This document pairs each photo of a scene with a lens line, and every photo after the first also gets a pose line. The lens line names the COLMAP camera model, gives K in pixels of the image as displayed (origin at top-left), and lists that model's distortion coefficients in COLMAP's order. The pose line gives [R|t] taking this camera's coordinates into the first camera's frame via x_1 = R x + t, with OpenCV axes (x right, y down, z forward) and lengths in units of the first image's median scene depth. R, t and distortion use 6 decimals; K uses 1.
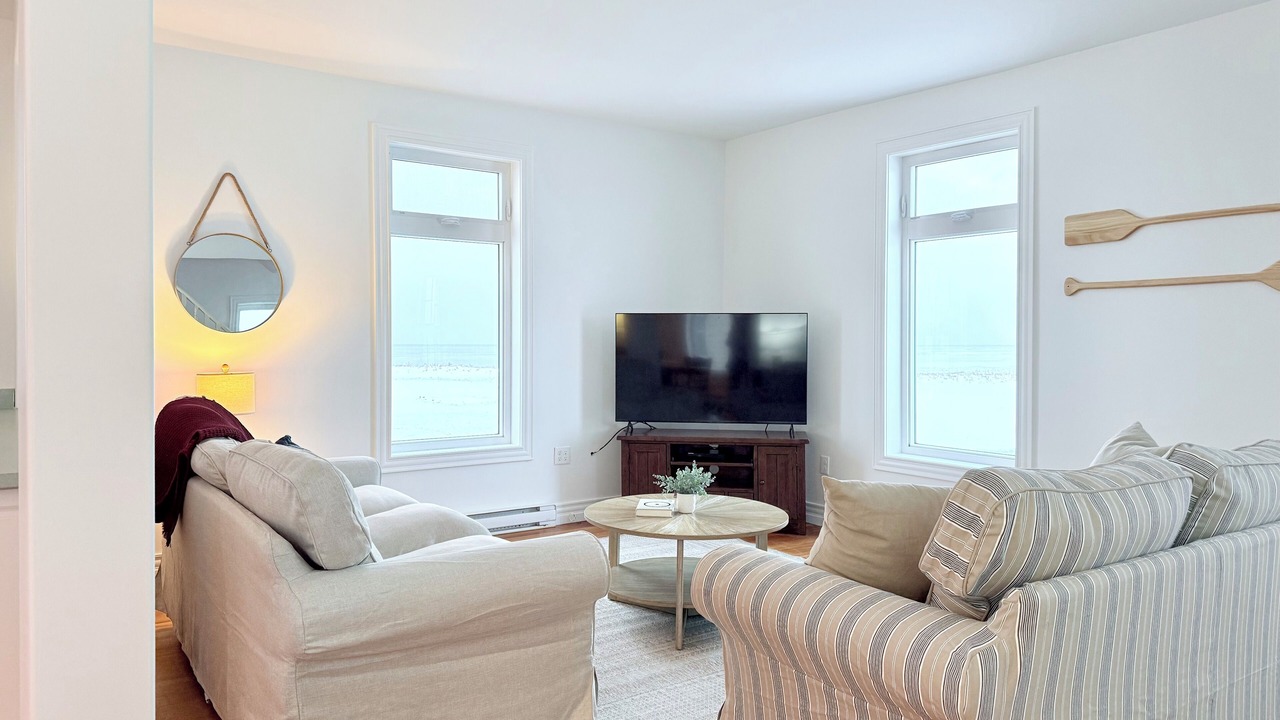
lens RADIAL K [[873.8, 0, 640.0], [0, 873.8, 360.0], [0, 0, 1]] dist [0.261887, 0.000084]
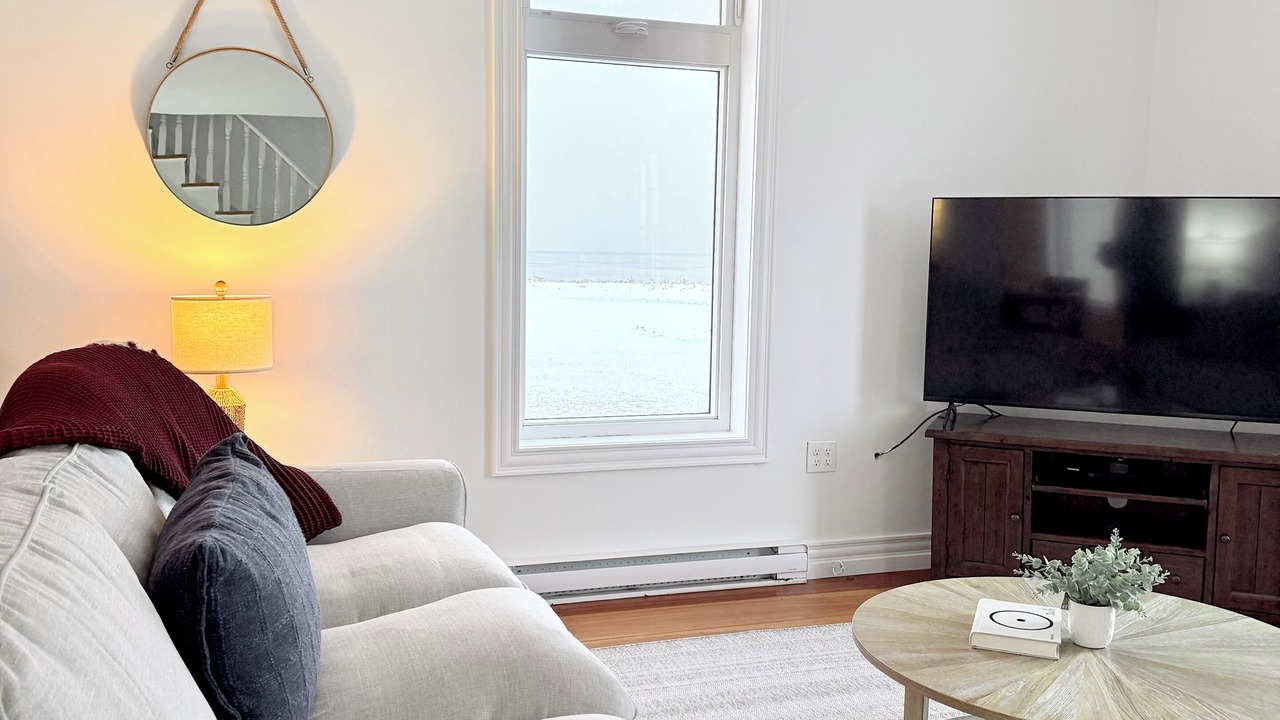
lens RADIAL K [[1214.7, 0, 640.0], [0, 1214.7, 360.0], [0, 0, 1]] dist [0.116953, -0.303080]
pose [[0.967963, 0.036483, -0.248427, -0.011701], [-0.019232, 0.997254, 0.071519, -0.004377], [0.250354, -0.064450, 0.966007, 0.249939]]
